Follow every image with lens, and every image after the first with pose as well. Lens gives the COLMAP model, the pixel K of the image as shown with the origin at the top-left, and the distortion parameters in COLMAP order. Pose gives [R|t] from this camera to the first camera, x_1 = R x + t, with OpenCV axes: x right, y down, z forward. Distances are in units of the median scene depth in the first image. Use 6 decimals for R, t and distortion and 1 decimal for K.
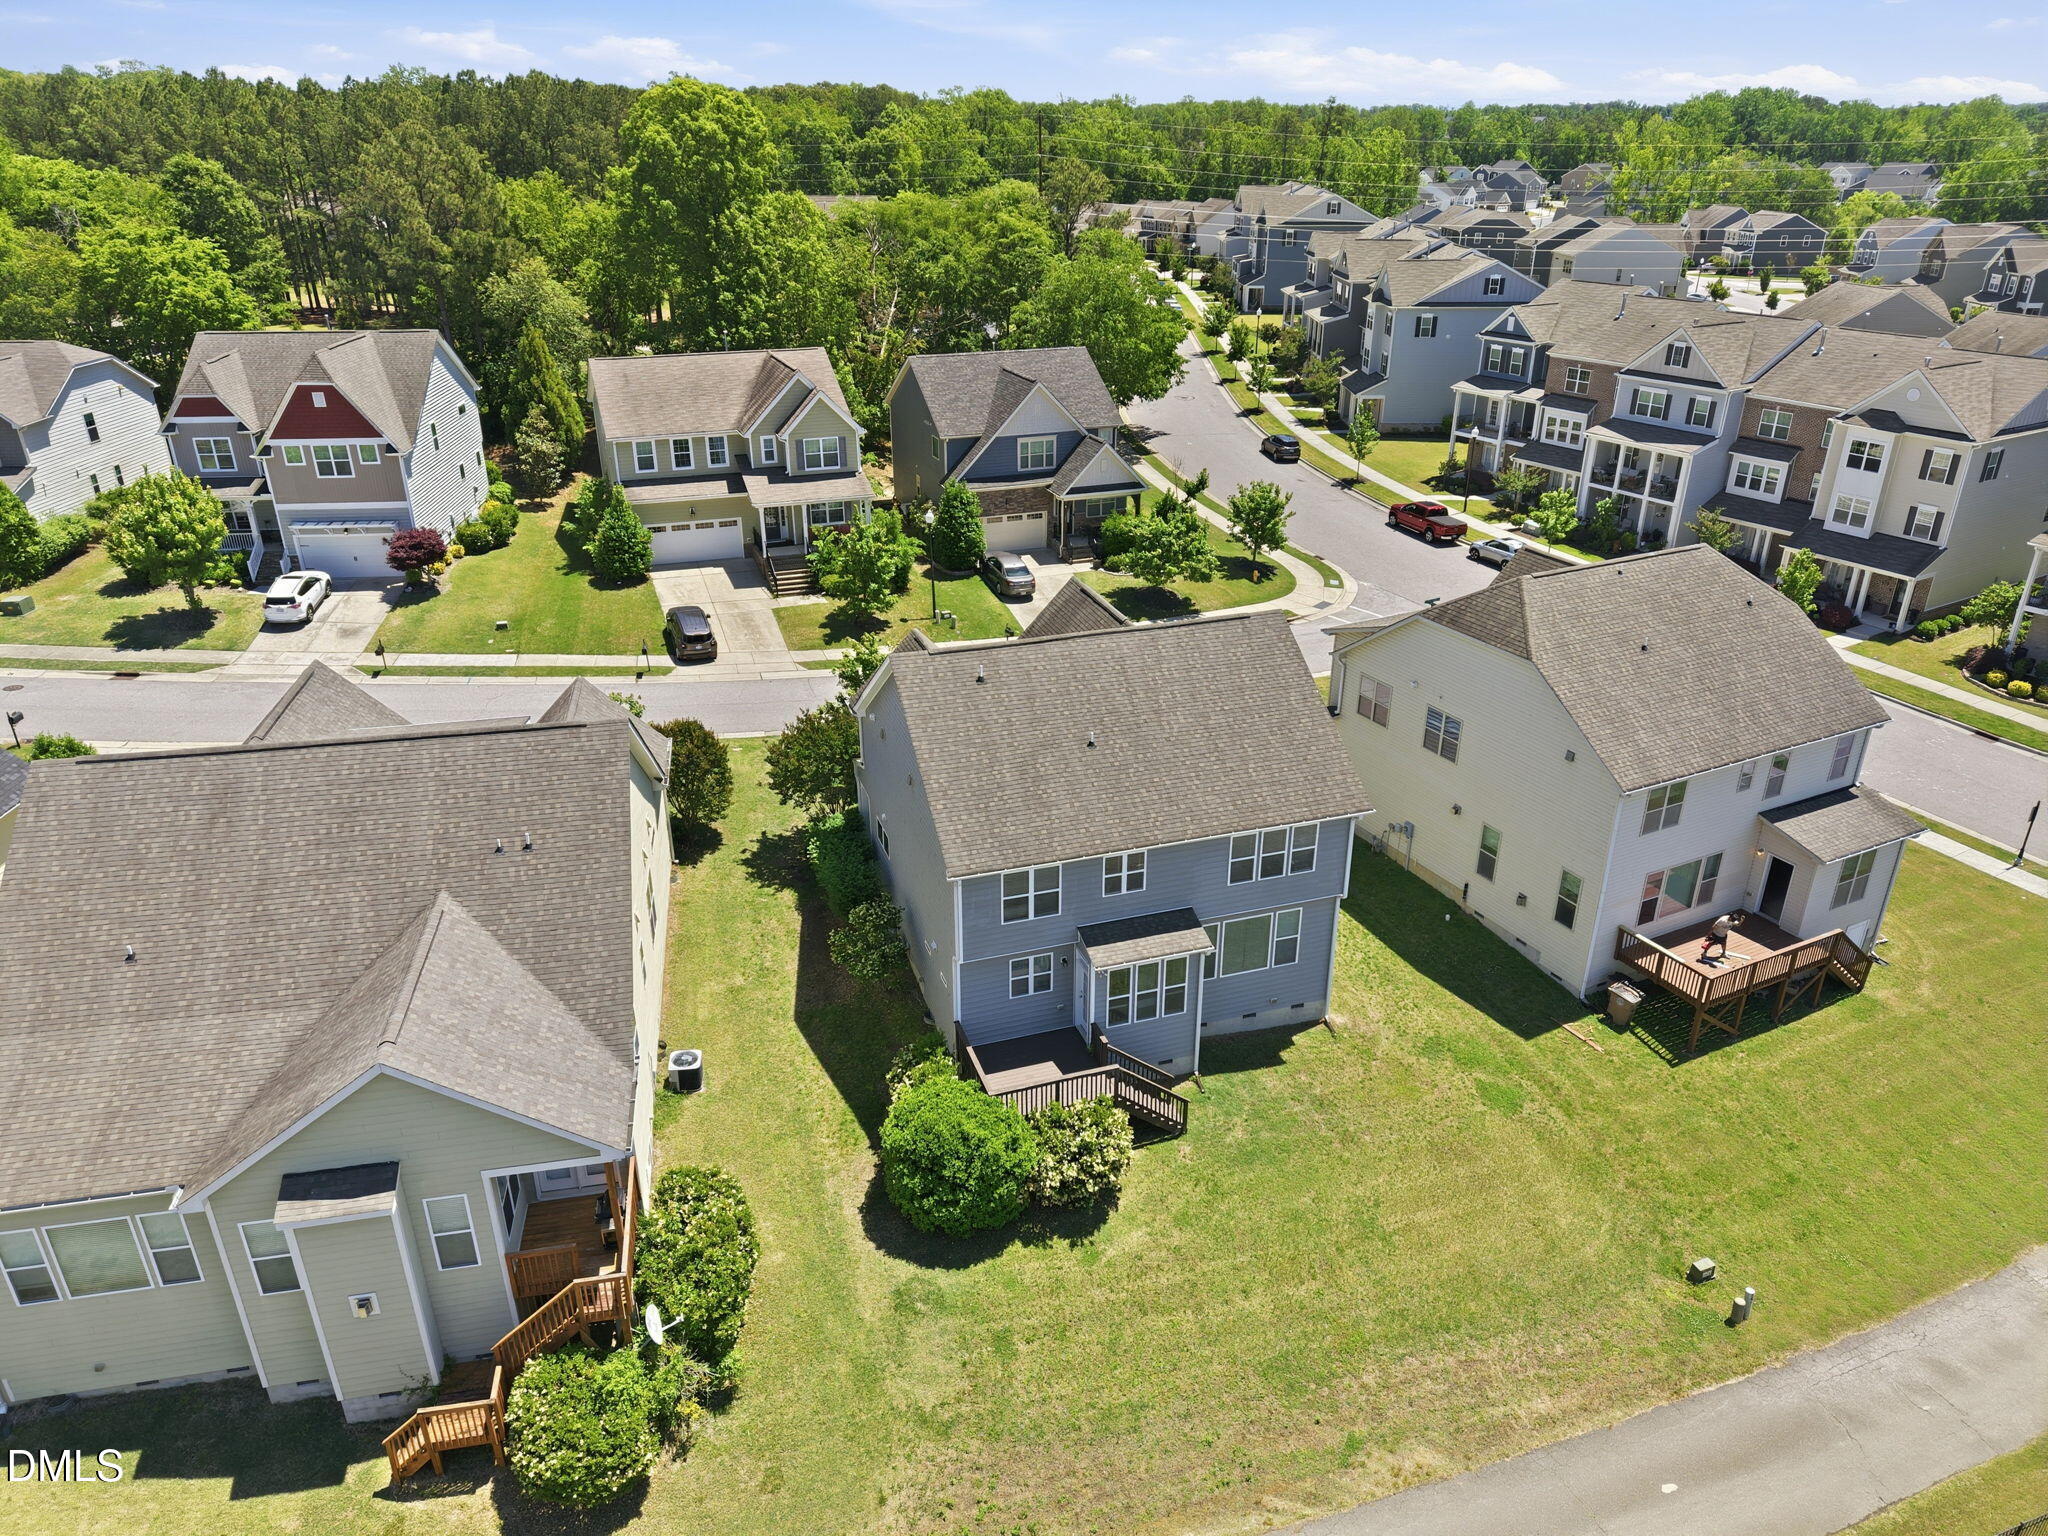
lens RADIAL K [[1370.8, 0, 1031.4], [0, 1370.8, 779.1], [0, 0, 1]] dist [0.025113, -0.030249]
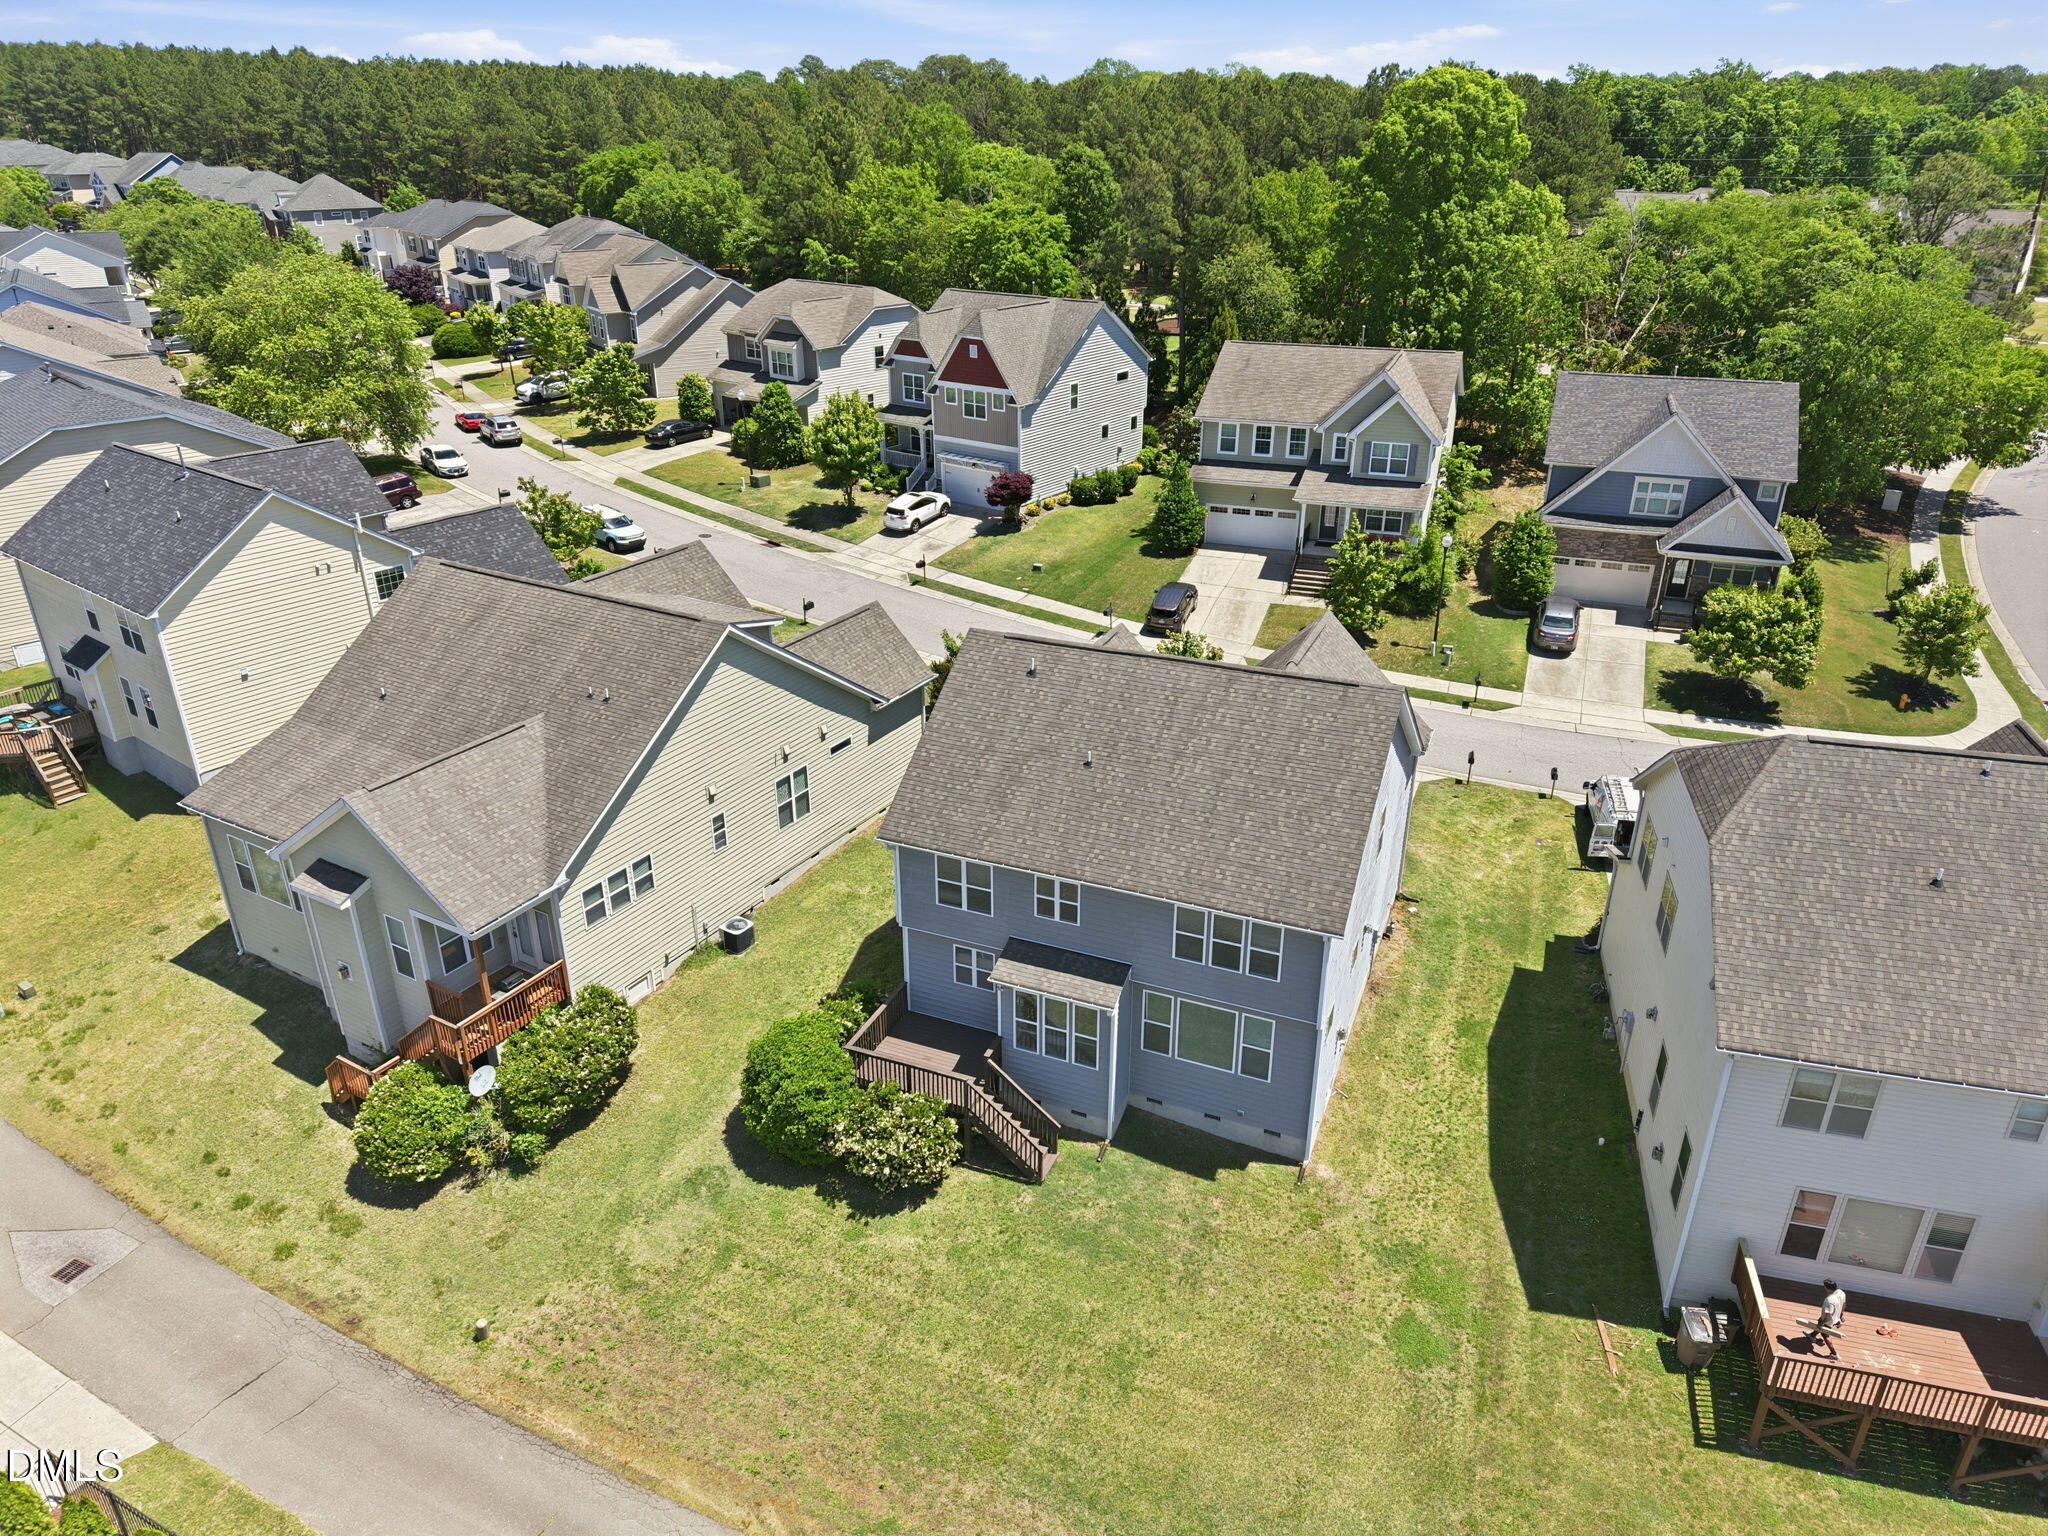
lens RADIAL K [[1370.8, 0, 1016.5], [0, 1370.8, 780.9], [0, 0, 1]] dist [0.025113, -0.030249]
pose [[0.742774, 0.285254, -0.605737, 0.324771], [-0.282016, 0.953826, 0.103360, -0.054454], [0.607251, 0.094054, 0.788923, 0.121078]]
